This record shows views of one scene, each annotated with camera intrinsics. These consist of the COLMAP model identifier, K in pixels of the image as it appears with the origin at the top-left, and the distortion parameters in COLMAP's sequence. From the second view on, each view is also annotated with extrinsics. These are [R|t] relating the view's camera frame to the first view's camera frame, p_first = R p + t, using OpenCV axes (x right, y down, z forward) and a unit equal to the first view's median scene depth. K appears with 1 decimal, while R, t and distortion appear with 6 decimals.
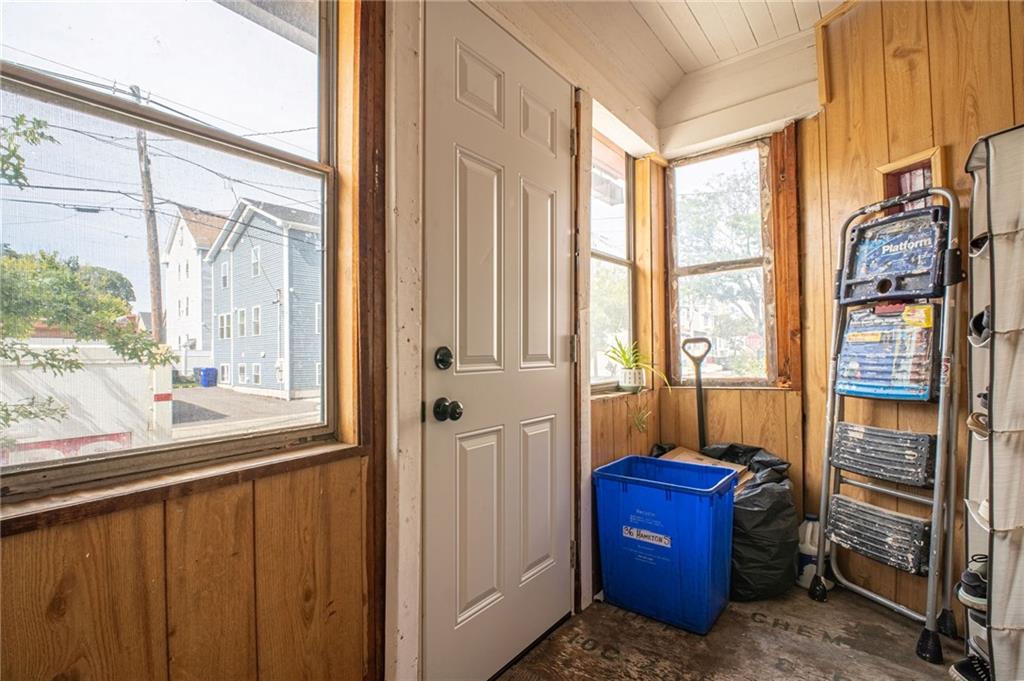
lens RADIAL K [[493.1, 0, 509.4], [0, 493.1, 347.1], [0, 0, 1]] dist [-0.009081, -0.001845]
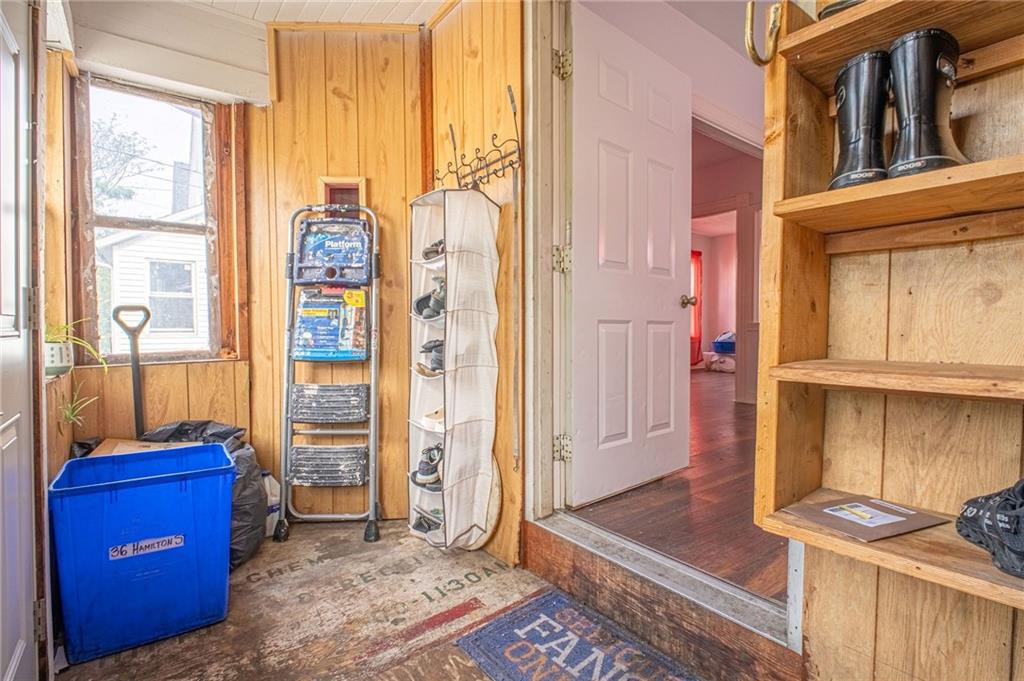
lens RADIAL K [[465.2, 0, 507.9], [0, 465.2, 343.3], [0, 0, 1]] dist [-0.001150, -0.004036]
pose [[0.275127, -0.020126, 0.961197, -0.264002], [-0.017739, 0.999504, 0.026006, 0.018155], [-0.961244, -0.024205, 0.274634, 0.211073]]
